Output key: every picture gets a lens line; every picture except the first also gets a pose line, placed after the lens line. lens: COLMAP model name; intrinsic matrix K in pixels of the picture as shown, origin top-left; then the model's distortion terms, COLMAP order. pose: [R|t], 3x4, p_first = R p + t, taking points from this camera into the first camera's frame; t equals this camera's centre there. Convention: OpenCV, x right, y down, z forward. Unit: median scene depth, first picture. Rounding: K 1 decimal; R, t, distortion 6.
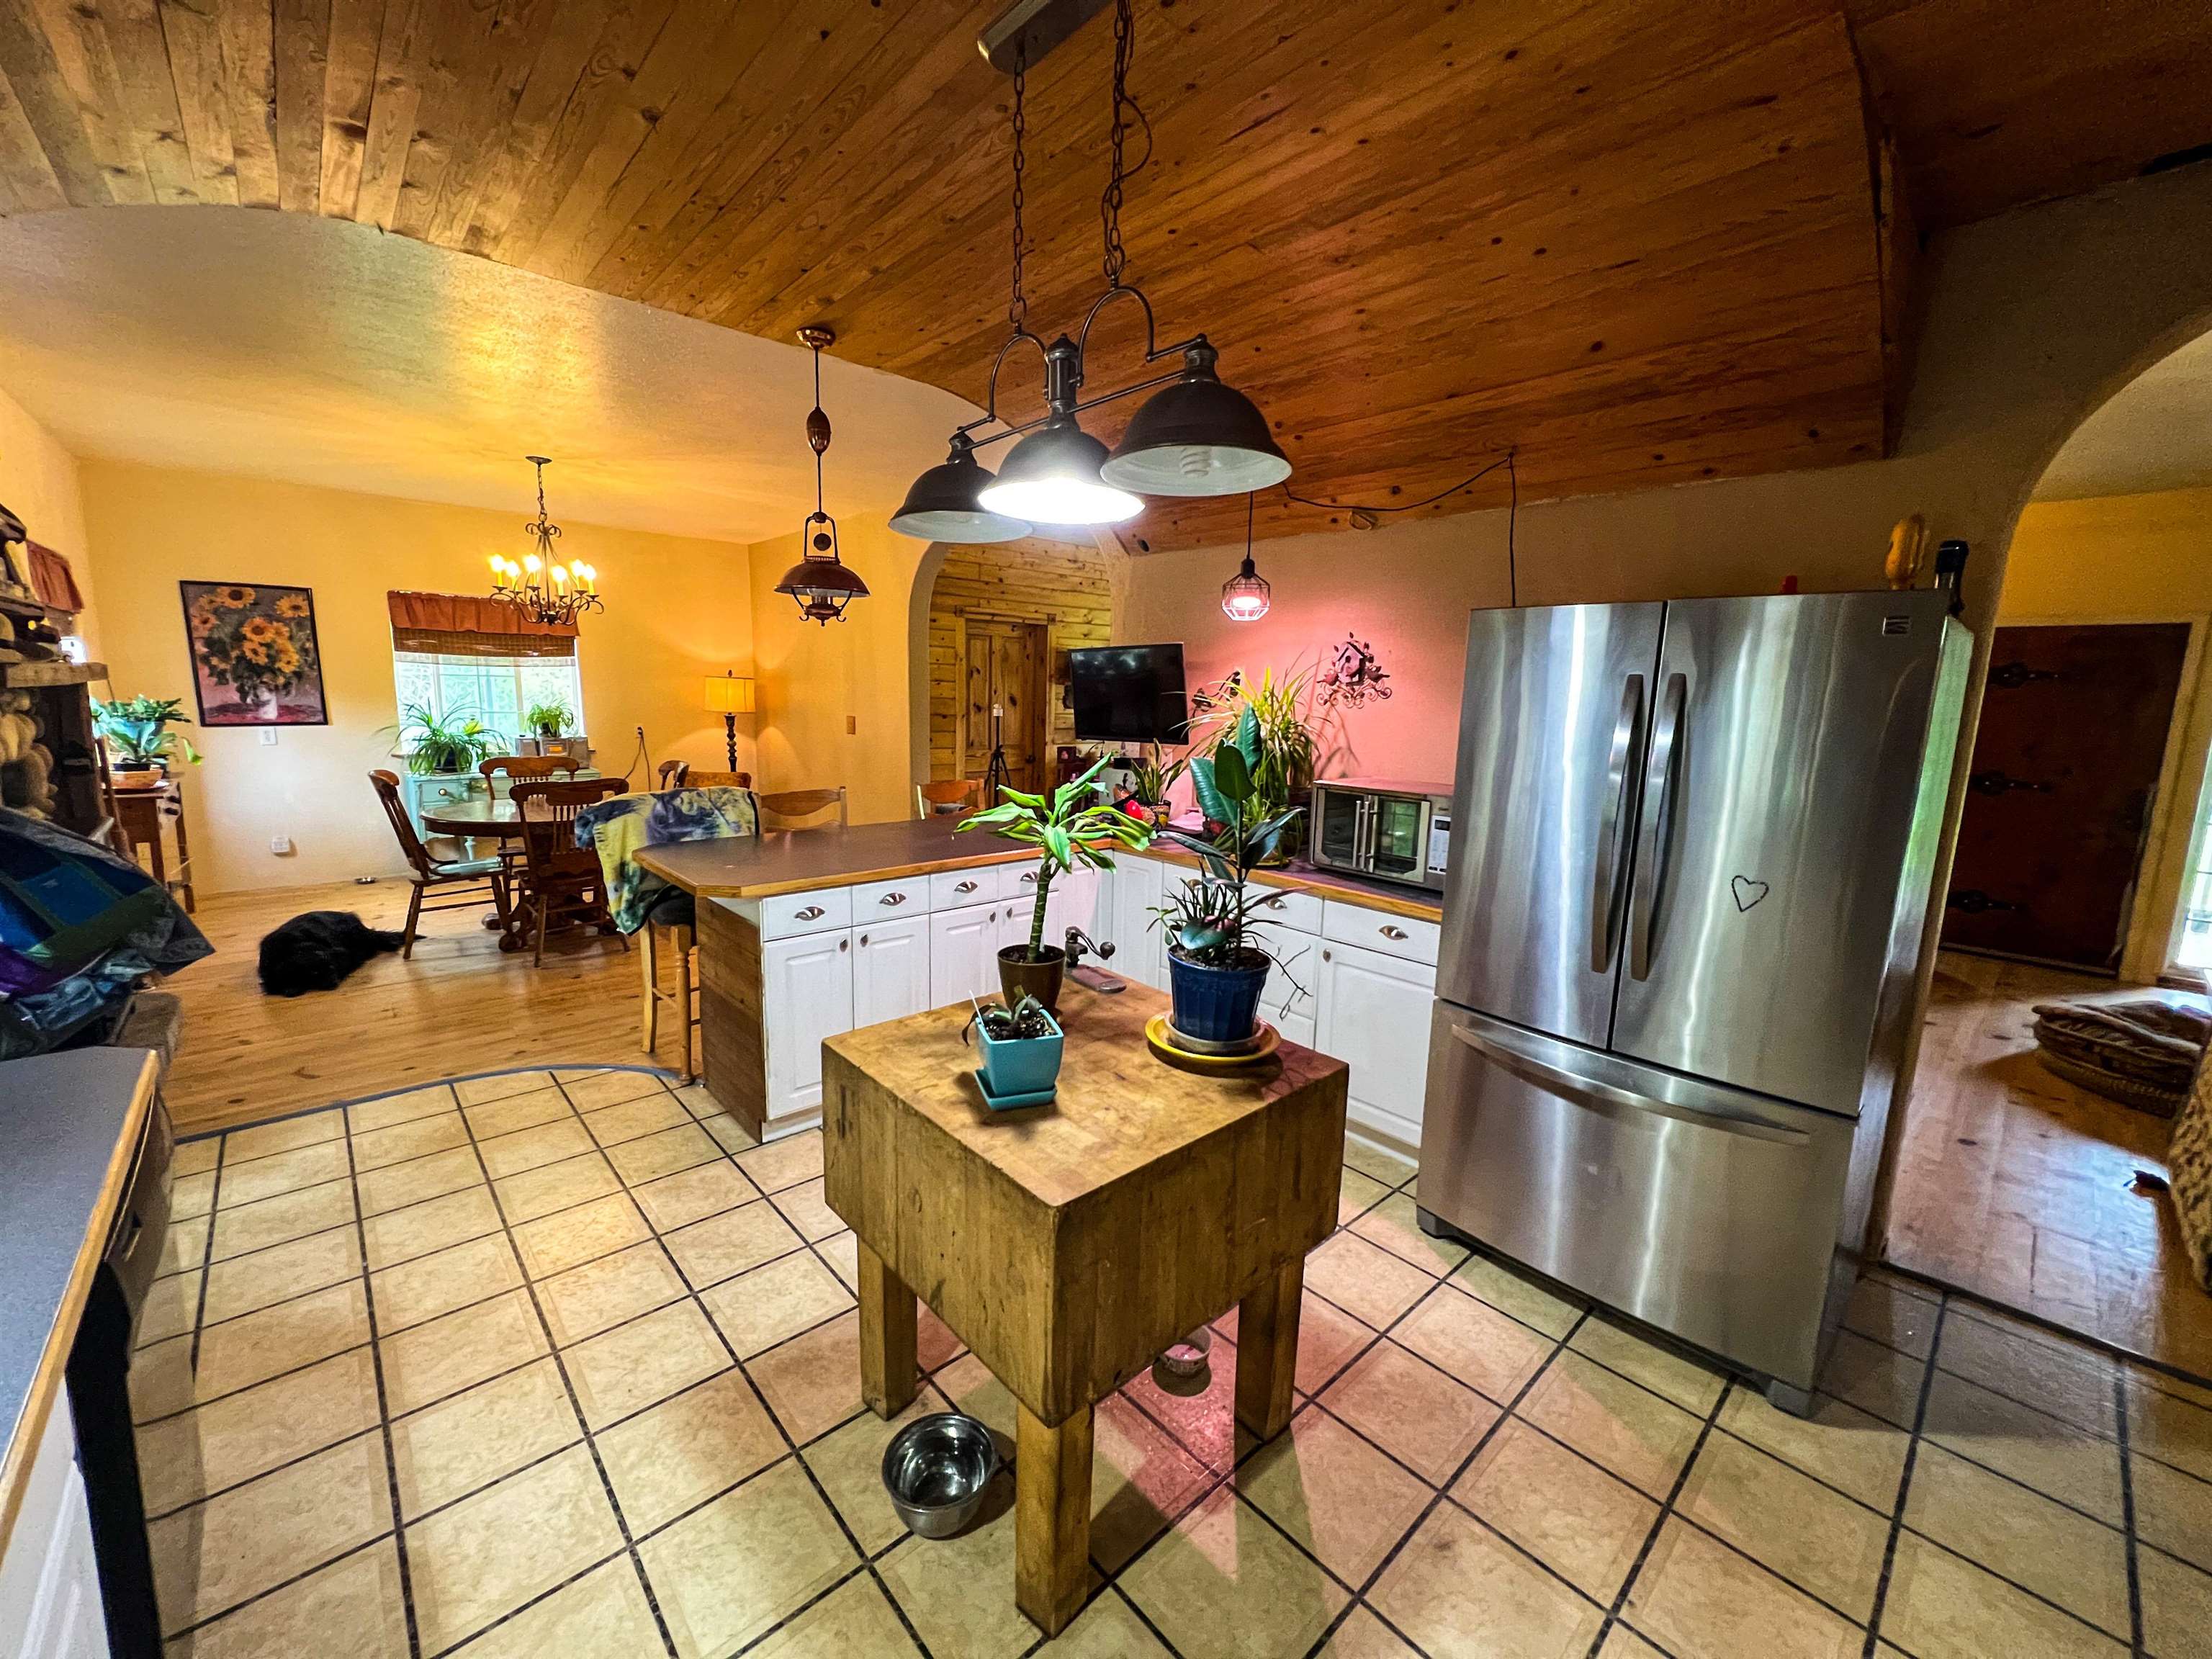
lens RADIAL K [[881.3, 0, 1100.7], [0, 881.3, 823.8], [0, 0, 1]] dist [0.000676, -0.000170]
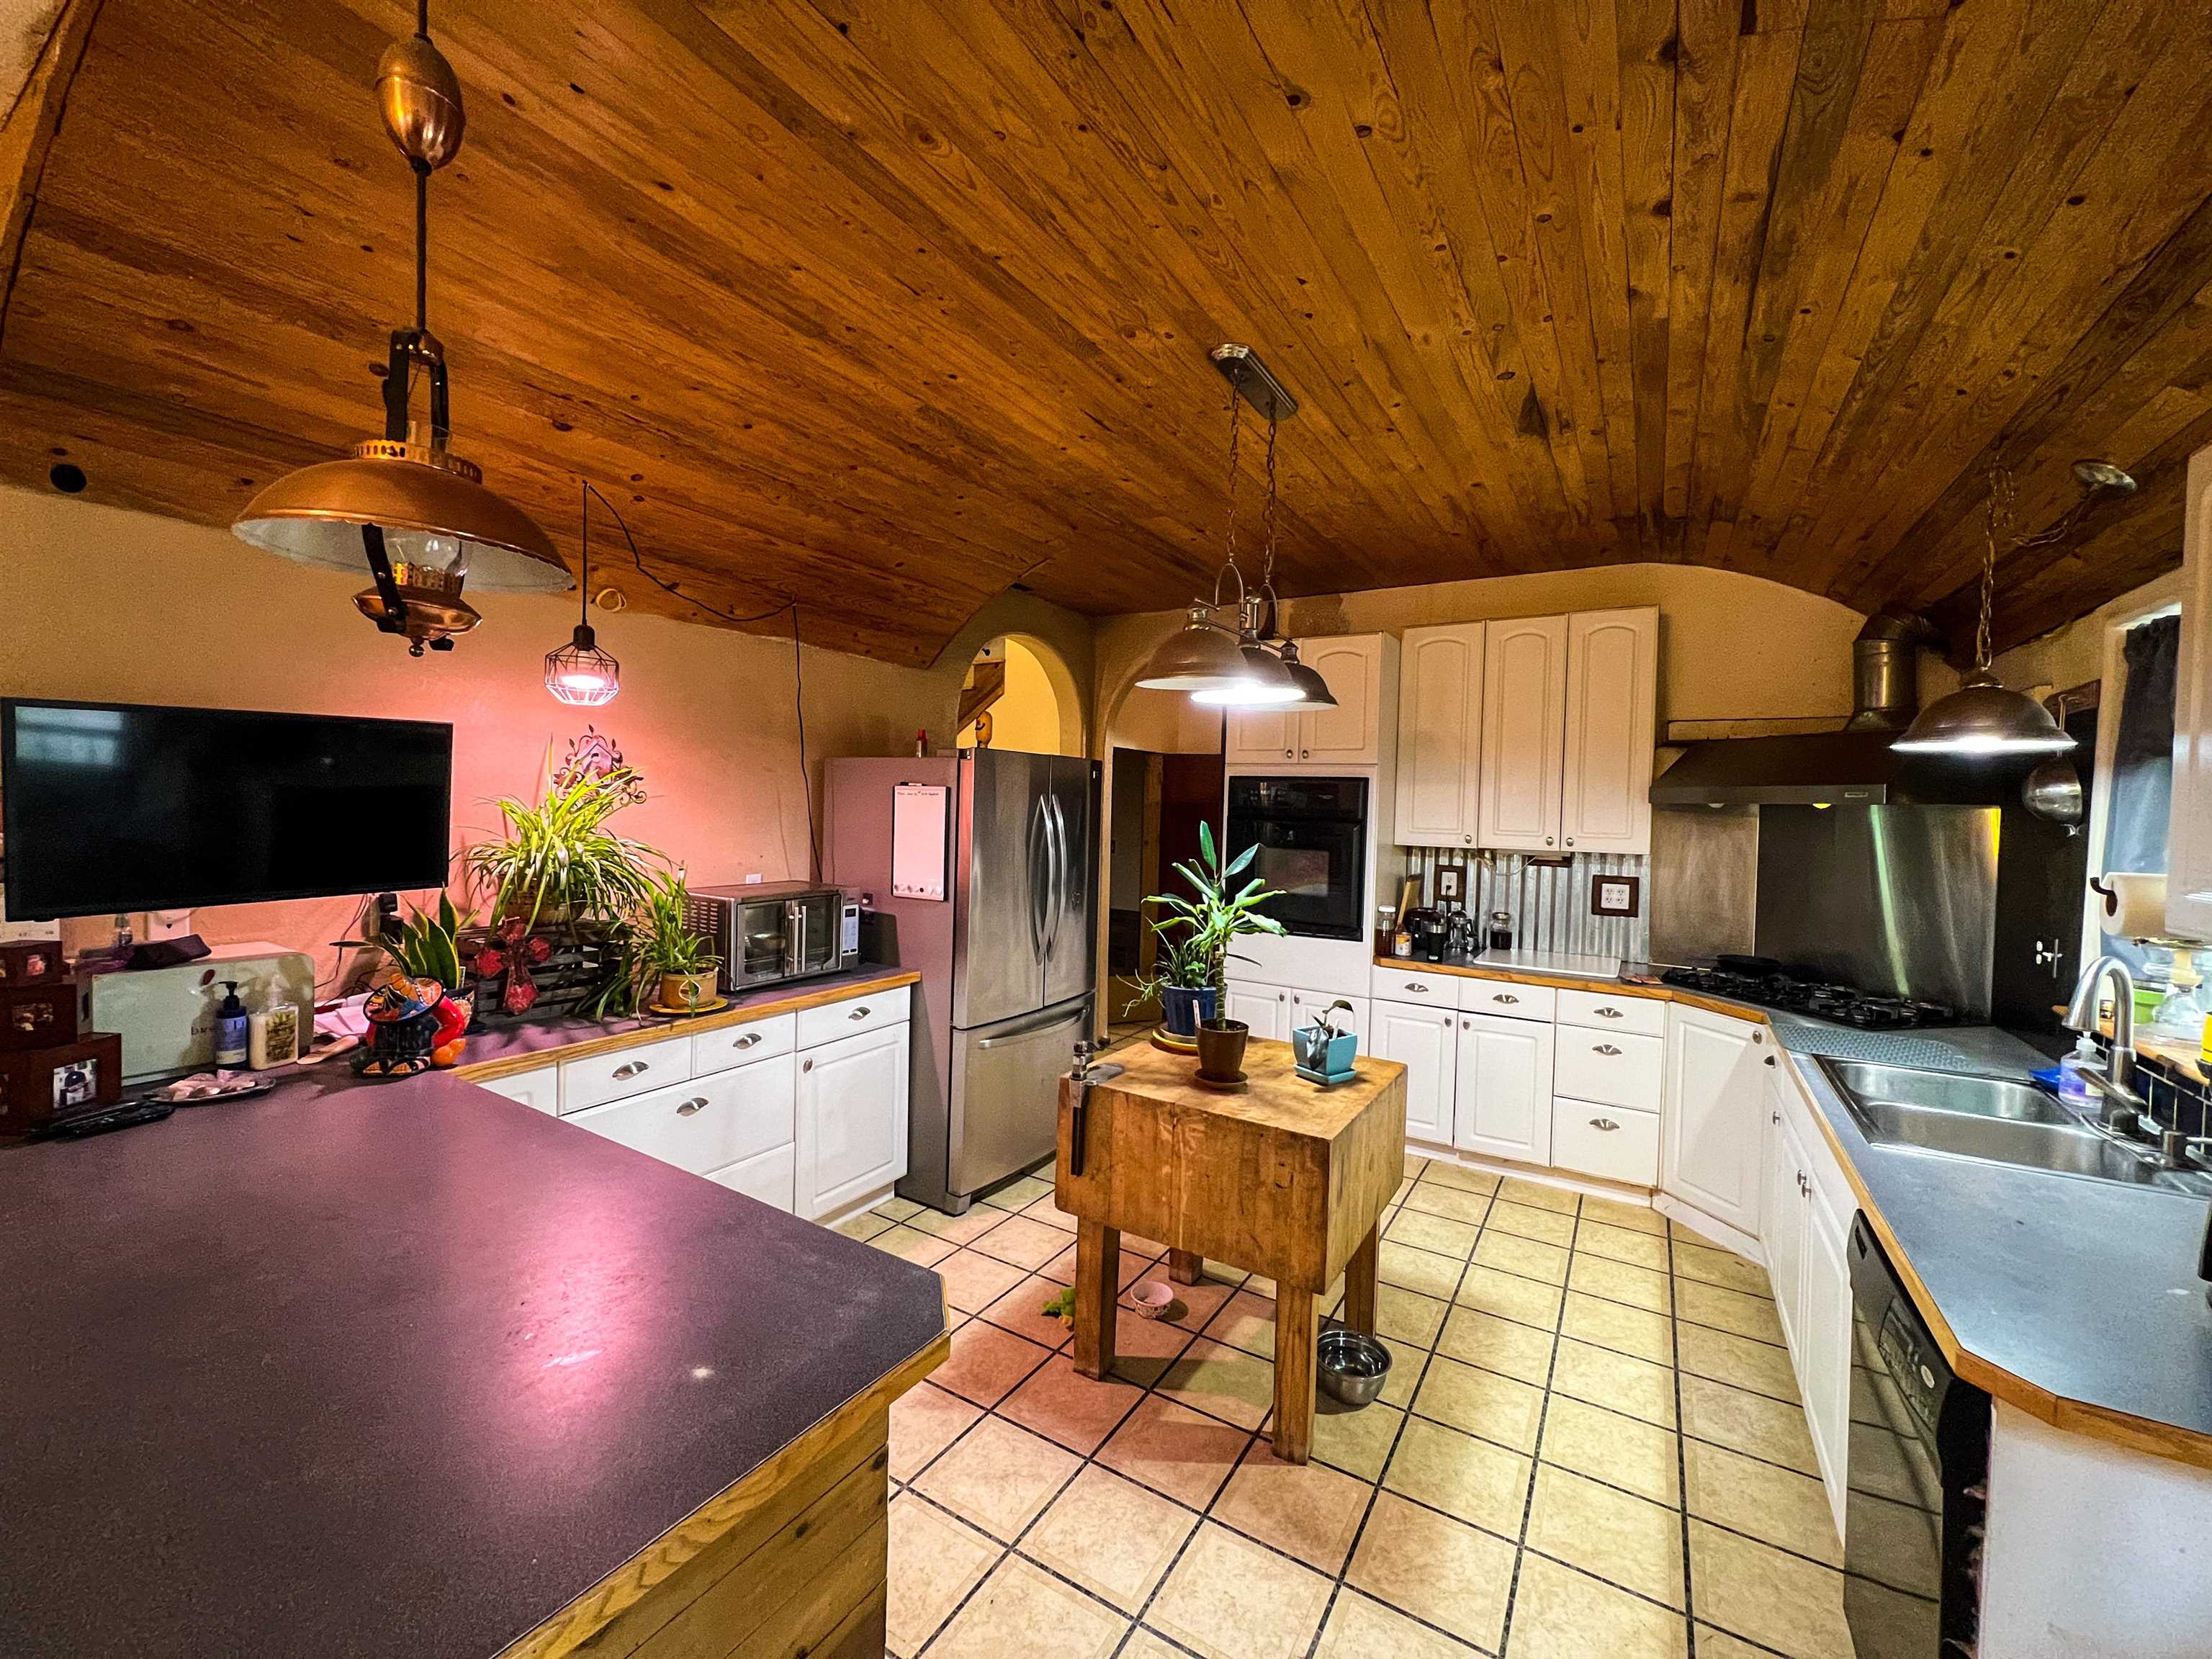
lens RADIAL K [[878.6, 0, 1104.7], [0, 878.6, 829.7], [0, 0, 1]] dist [-0.000207, -0.000079]
pose [[-0.276323, -0.061437, 0.959099, -0.633798], [0.111461, 0.989172, 0.095476, -0.140593], [-0.954580, 0.133284, -0.266483, 0.748912]]
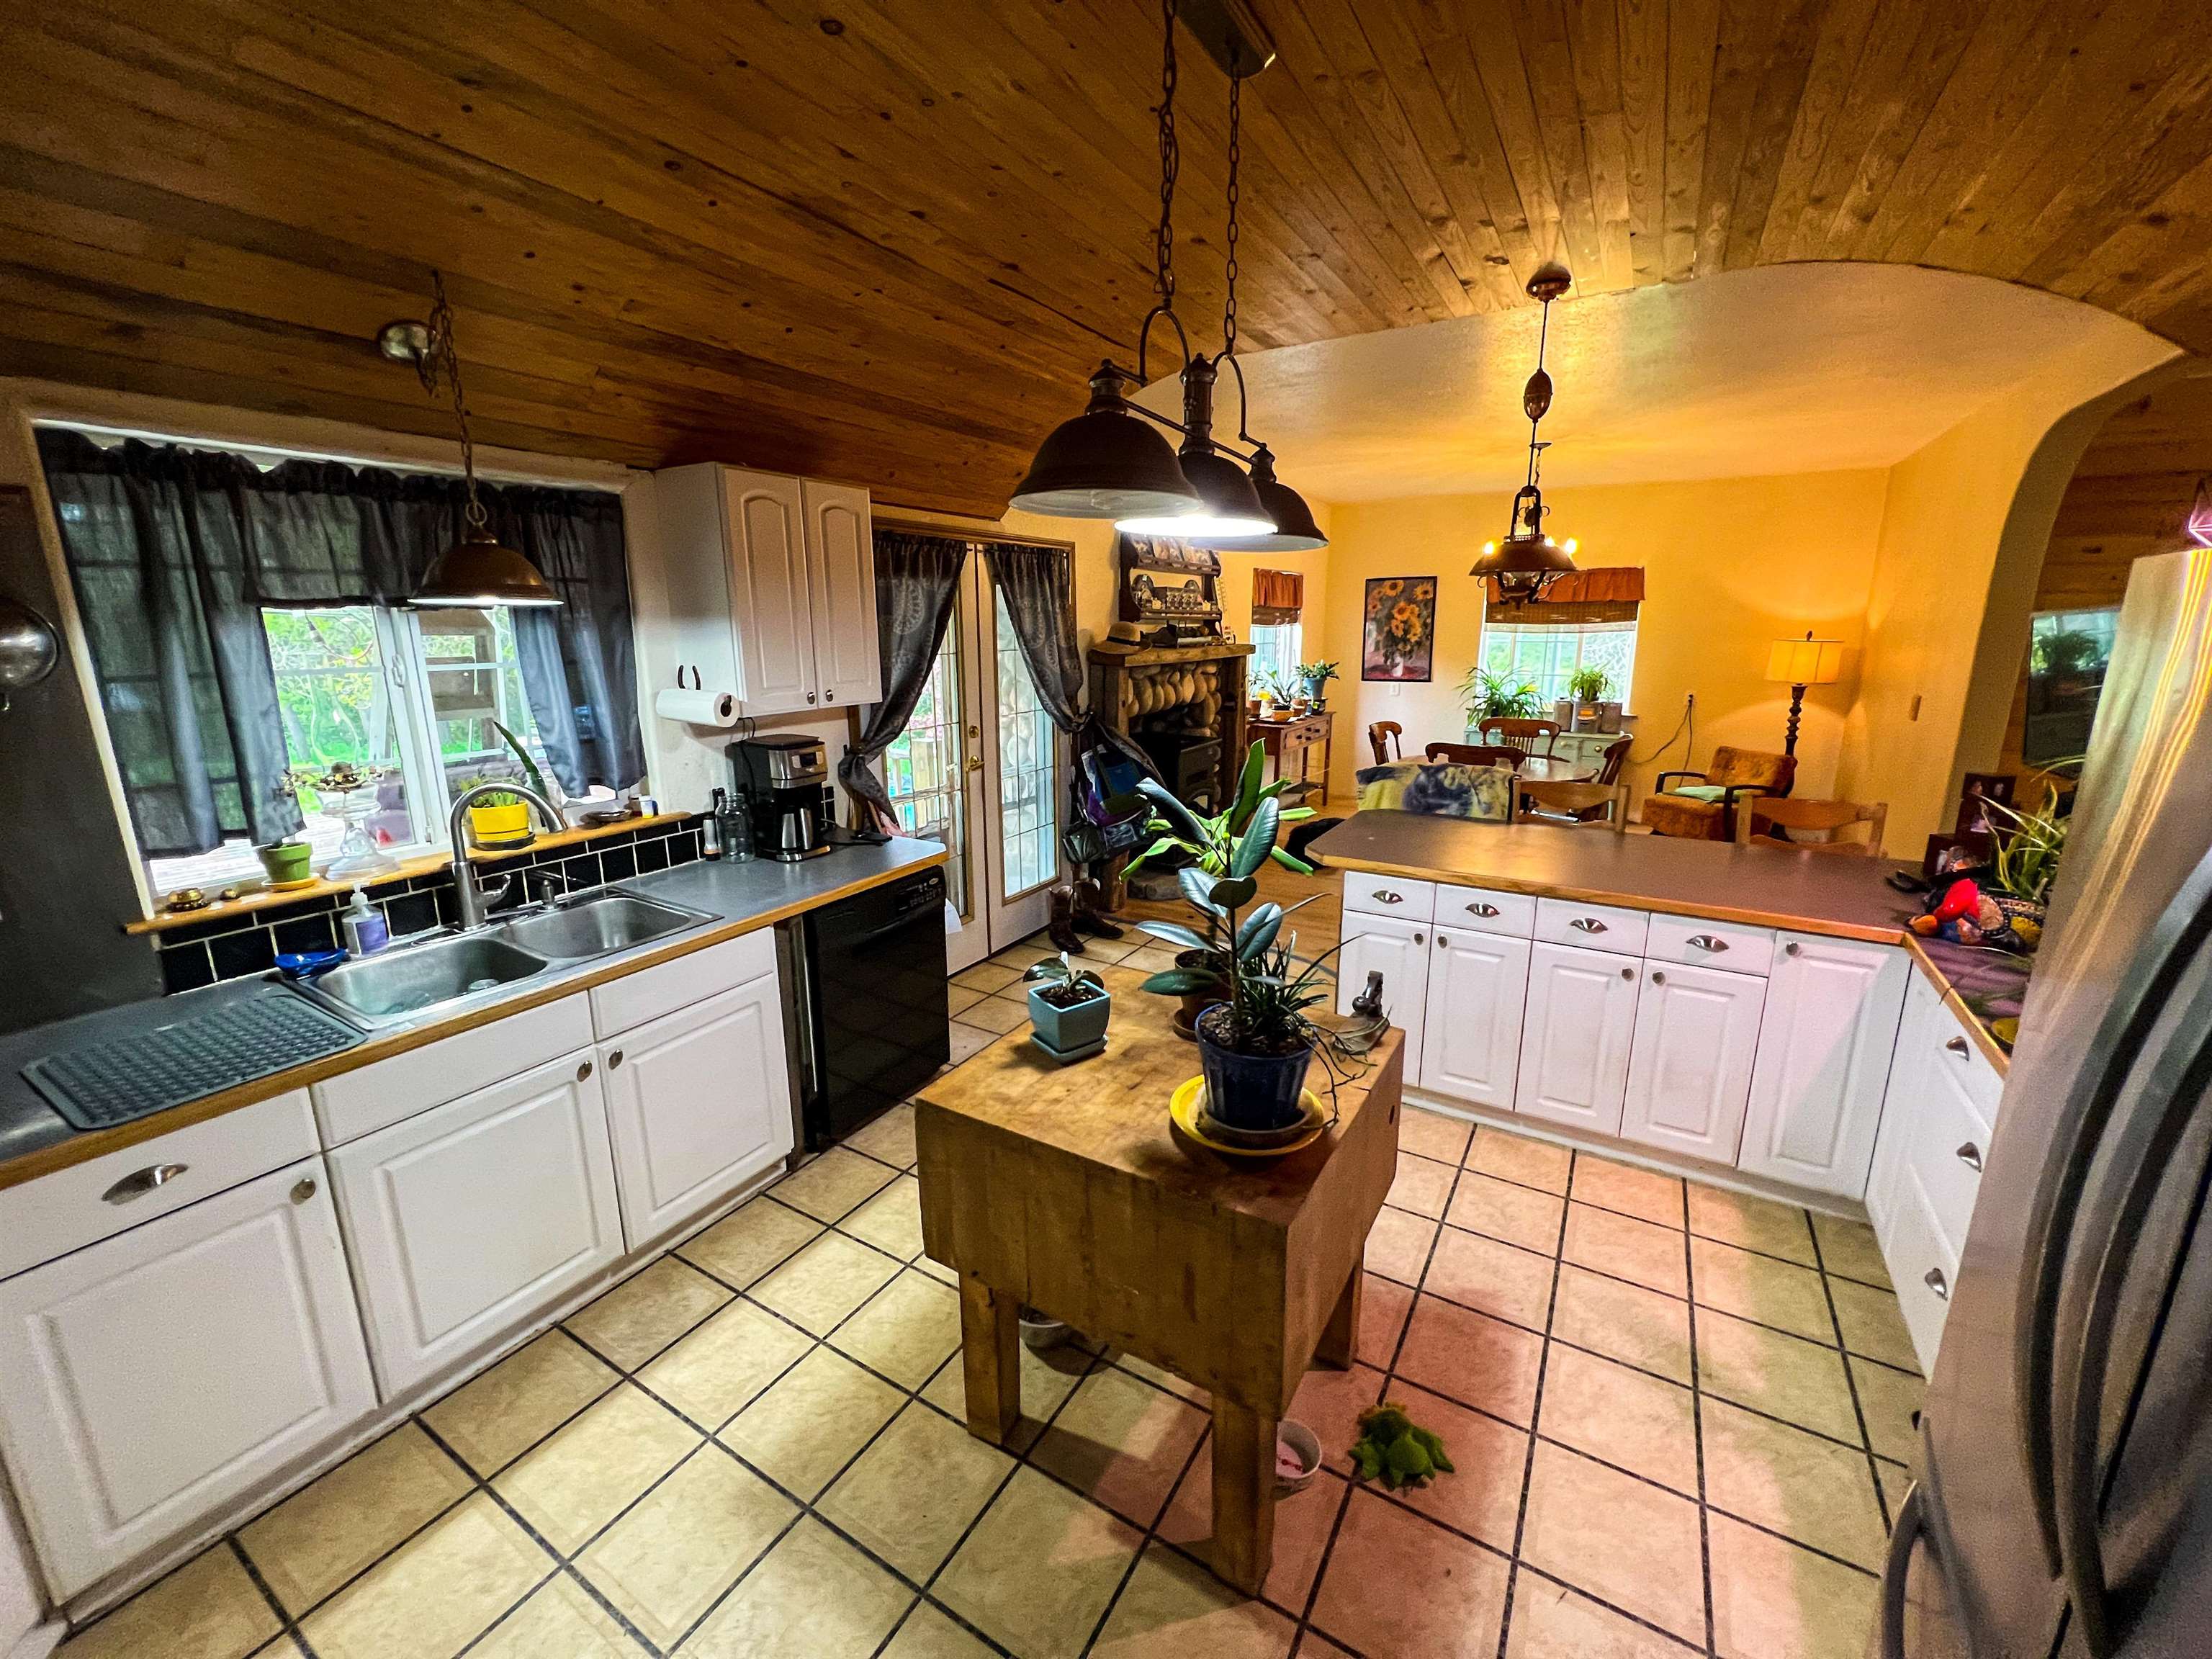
lens RADIAL K [[881.3, 0, 1106.5], [0, 881.3, 826.7], [0, 0, 1]] dist [0.000676, -0.000170]
pose [[0.285924, 0.192245, -0.938770, 0.423199], [-0.134153, 0.978052, 0.159430, -0.079651], [0.948815, 0.080354, 0.305438, 0.284247]]
